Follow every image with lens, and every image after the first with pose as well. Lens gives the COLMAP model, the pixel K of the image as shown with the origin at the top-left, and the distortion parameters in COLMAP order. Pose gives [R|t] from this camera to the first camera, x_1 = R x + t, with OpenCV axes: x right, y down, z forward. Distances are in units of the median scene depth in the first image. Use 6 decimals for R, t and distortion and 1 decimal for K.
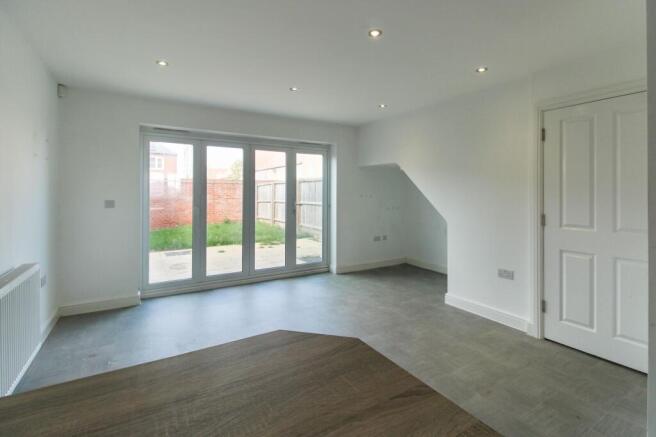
lens RADIAL K [[314.4, 0, 329.6], [0, 314.4, 201.7], [0, 0, 1]] dist [0.000475, 0.000109]
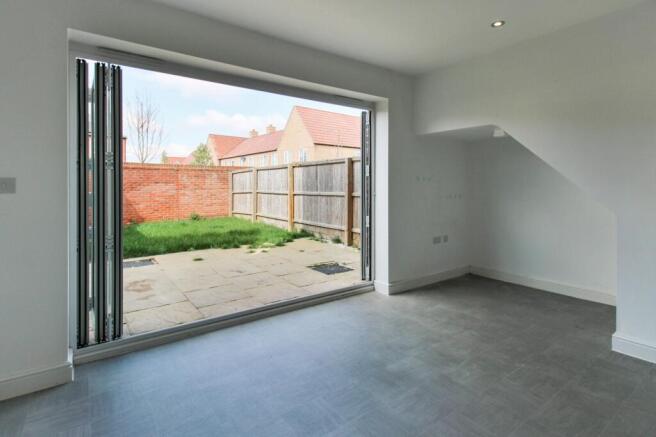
lens RADIAL K [[336.8, 0, 328.8], [0, 336.8, 197.0], [0, 0, 1]] dist [-0.000793, -0.000460]
pose [[0.995818, -0.005373, 0.091199, -0.102331], [0.004795, 0.999967, 0.006562, 0.010275], [-0.091231, -0.006097, 0.995811, 0.182475]]
